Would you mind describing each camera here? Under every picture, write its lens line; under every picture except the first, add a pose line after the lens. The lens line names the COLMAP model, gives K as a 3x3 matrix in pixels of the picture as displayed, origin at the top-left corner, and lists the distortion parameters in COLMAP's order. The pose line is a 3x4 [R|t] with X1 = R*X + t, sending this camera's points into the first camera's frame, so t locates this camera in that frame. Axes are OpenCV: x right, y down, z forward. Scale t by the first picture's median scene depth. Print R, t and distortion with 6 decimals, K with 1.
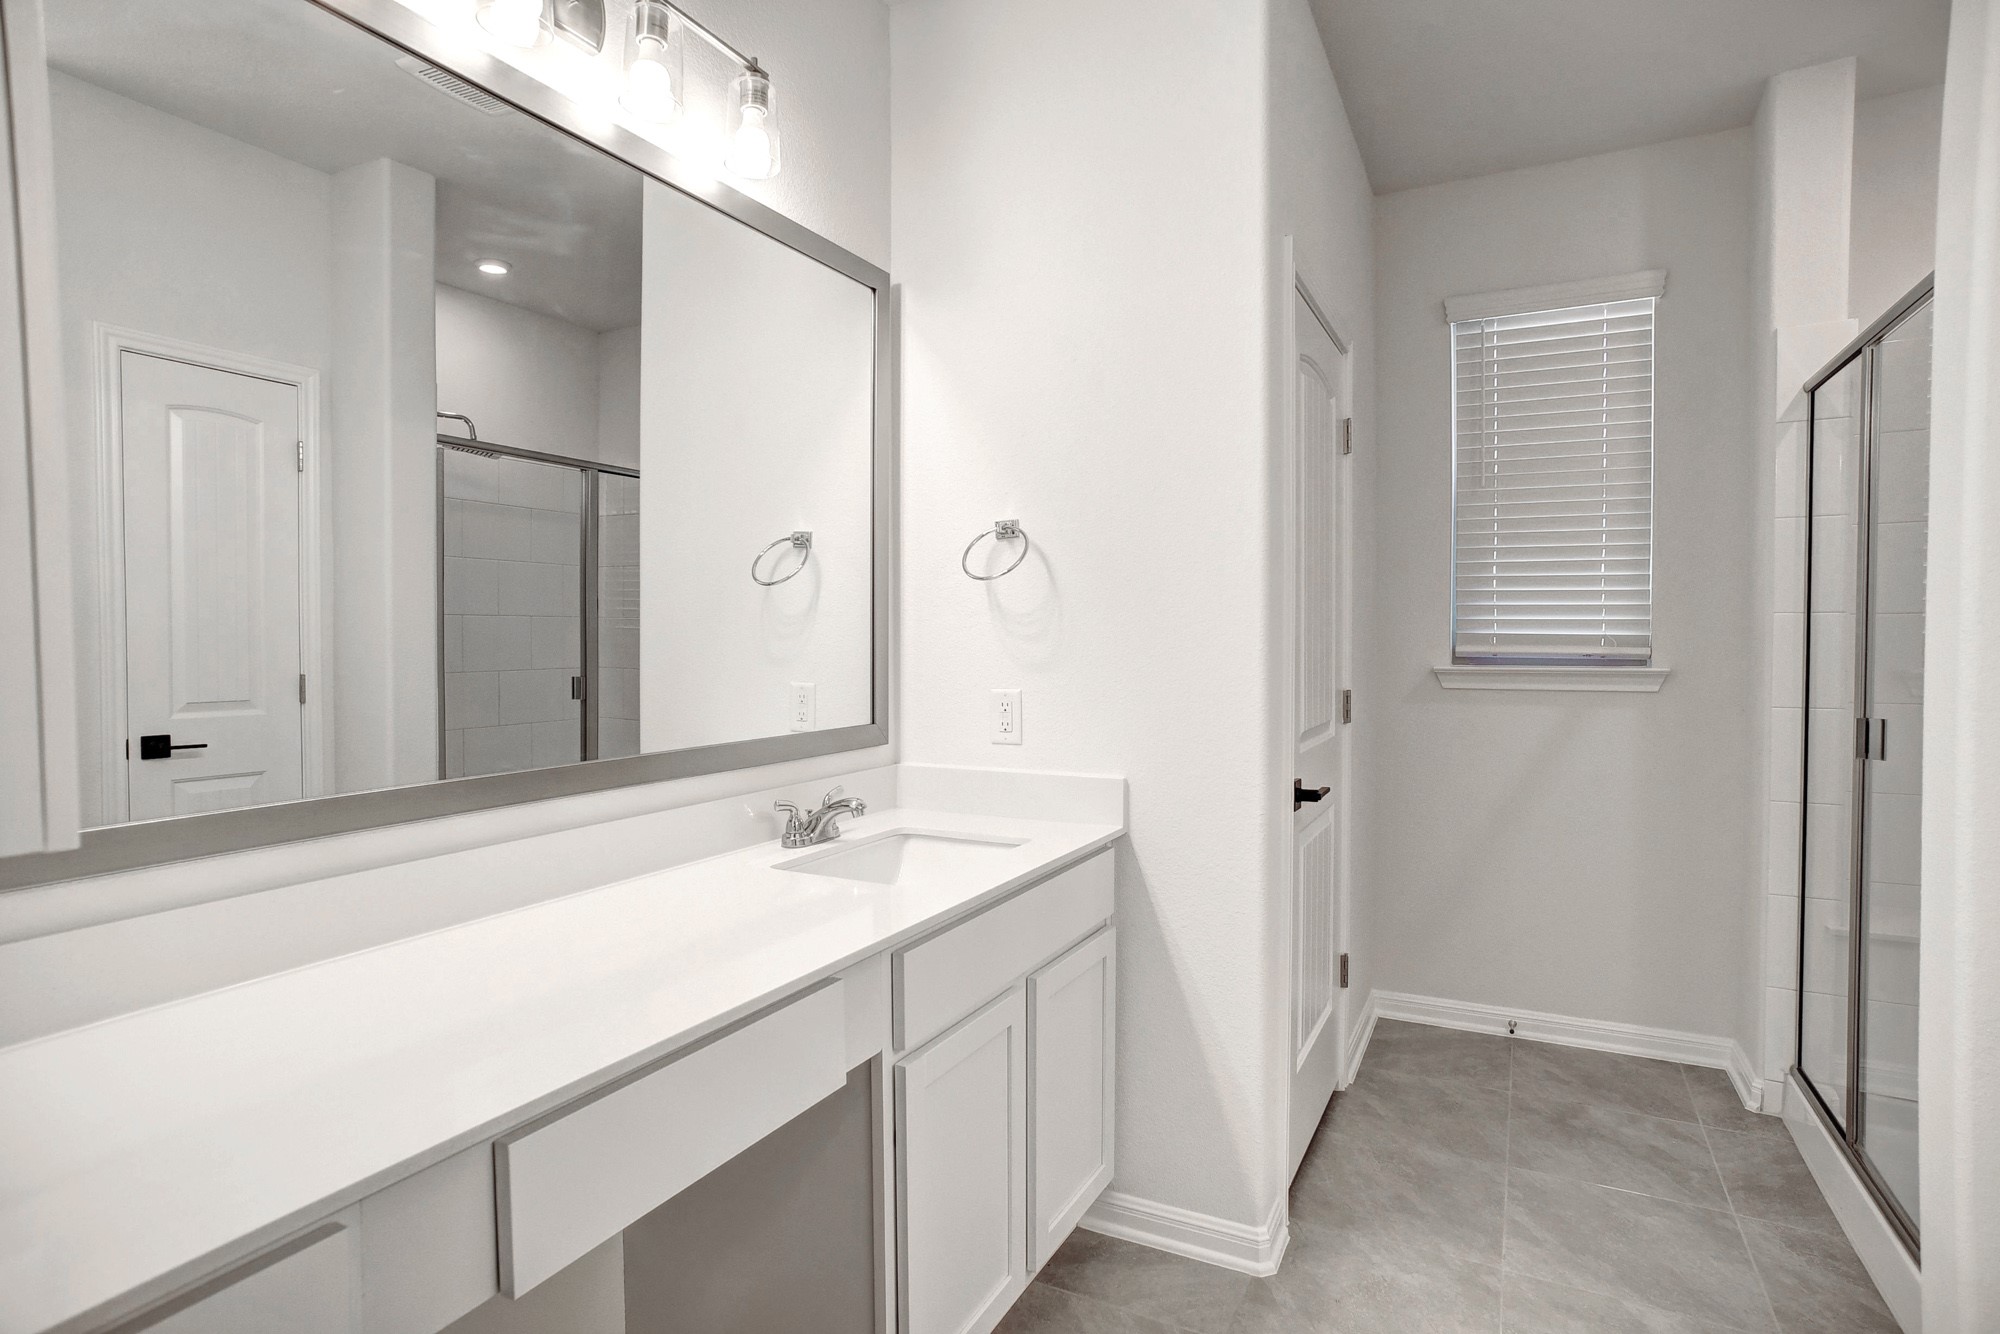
lens RADIAL K [[1038.5, 0, 1001.5], [0, 1038.5, 659.7], [0, 0, 1]] dist [-0.003970, 0.000067]
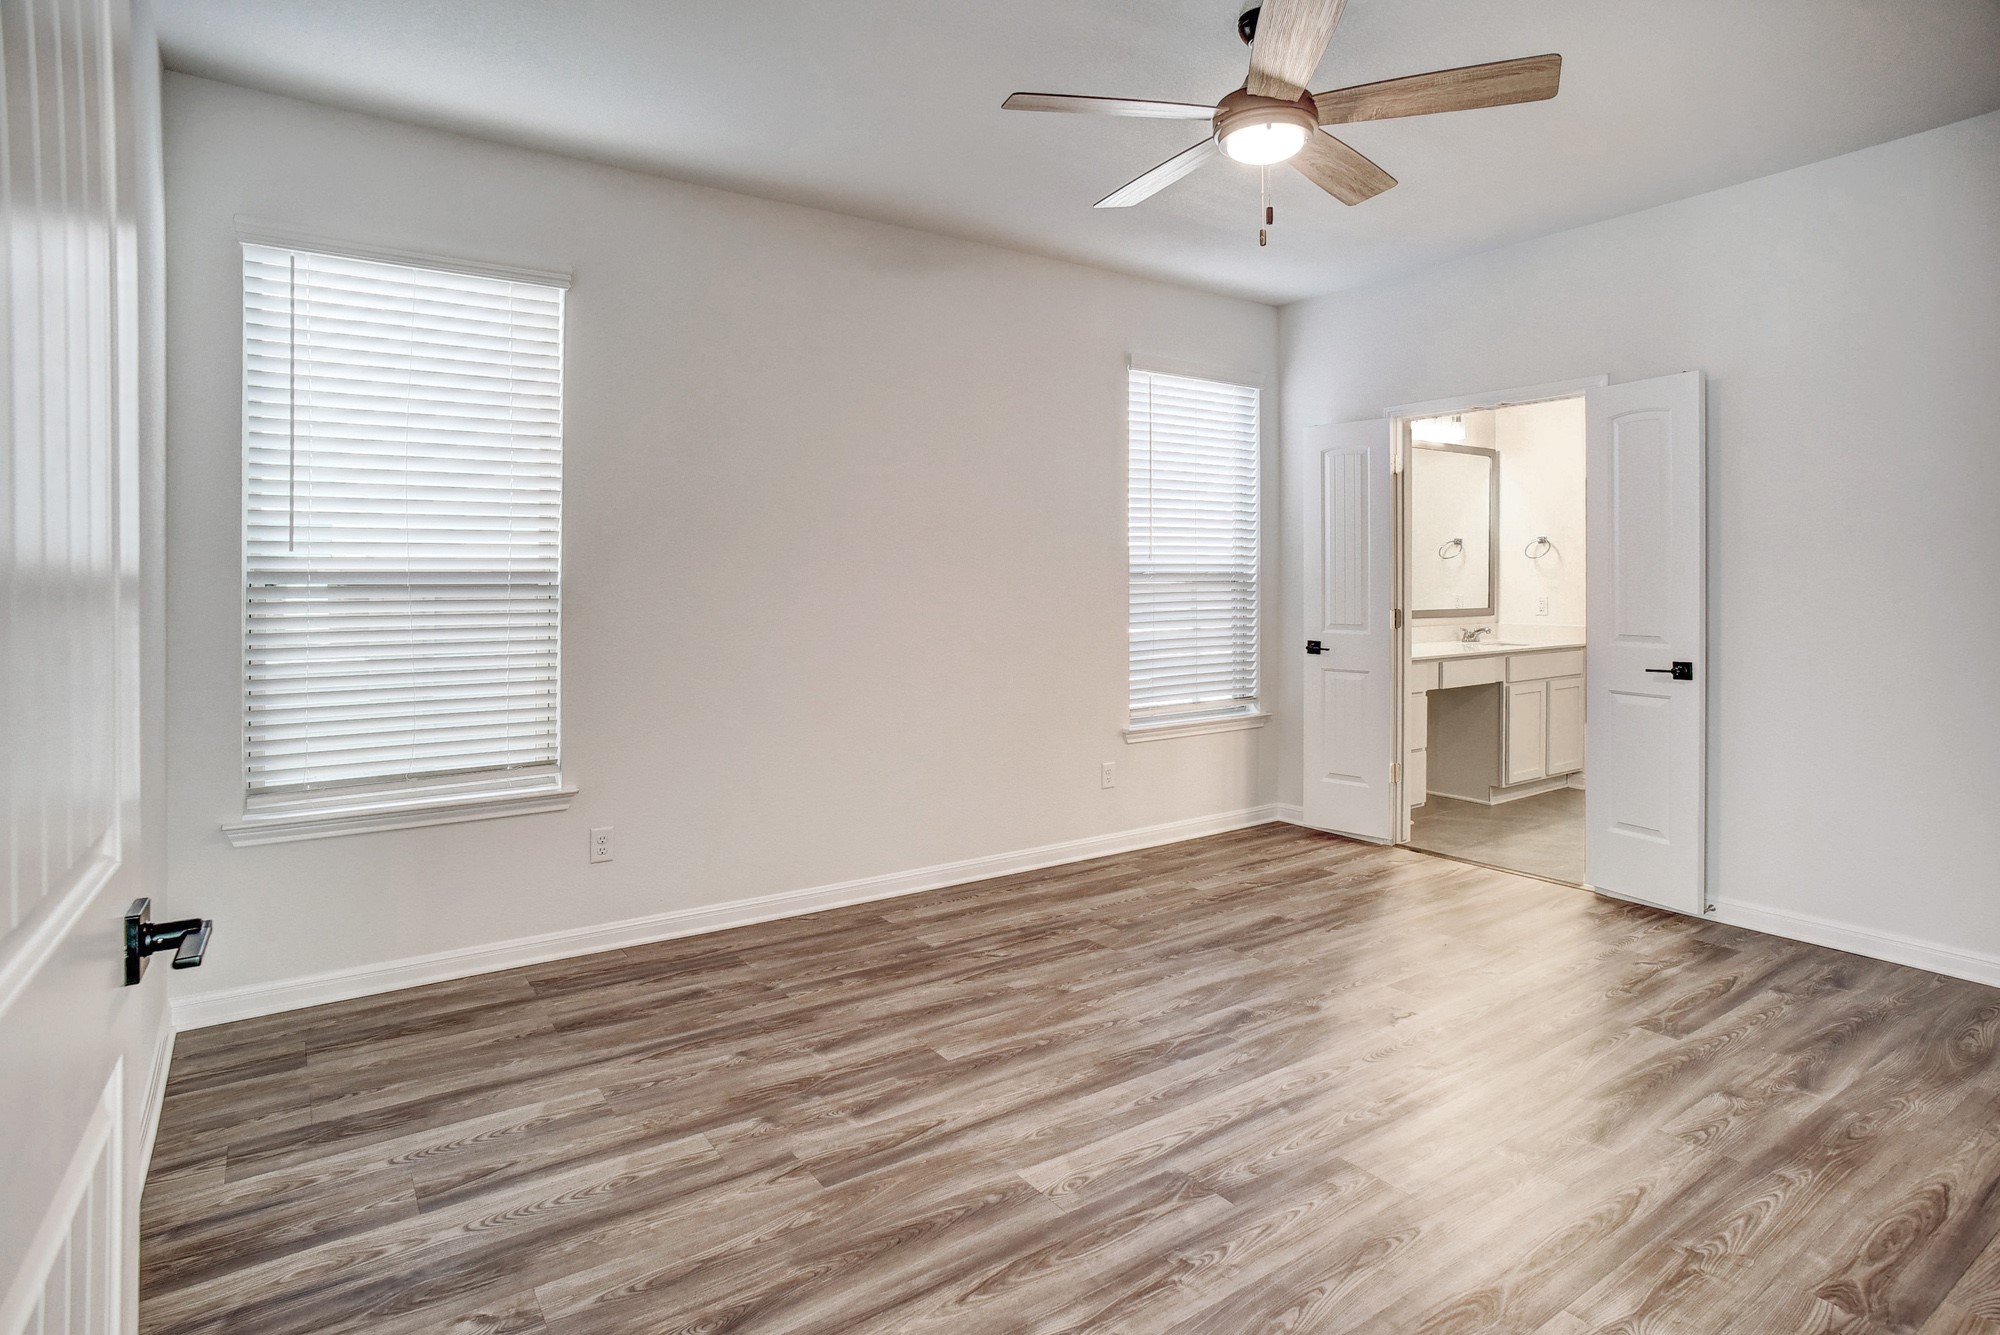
lens RADIAL K [[1038.5, 0, 983.5], [0, 1038.5, 572.6], [0, 0, 1]] dist [-0.003970, 0.000067]
pose [[0.873939, 0.004898, -0.486012, 0.049068], [-0.017668, 0.999608, -0.021696, 0.053879], [0.485715, 0.027548, 0.873683, -2.267960]]
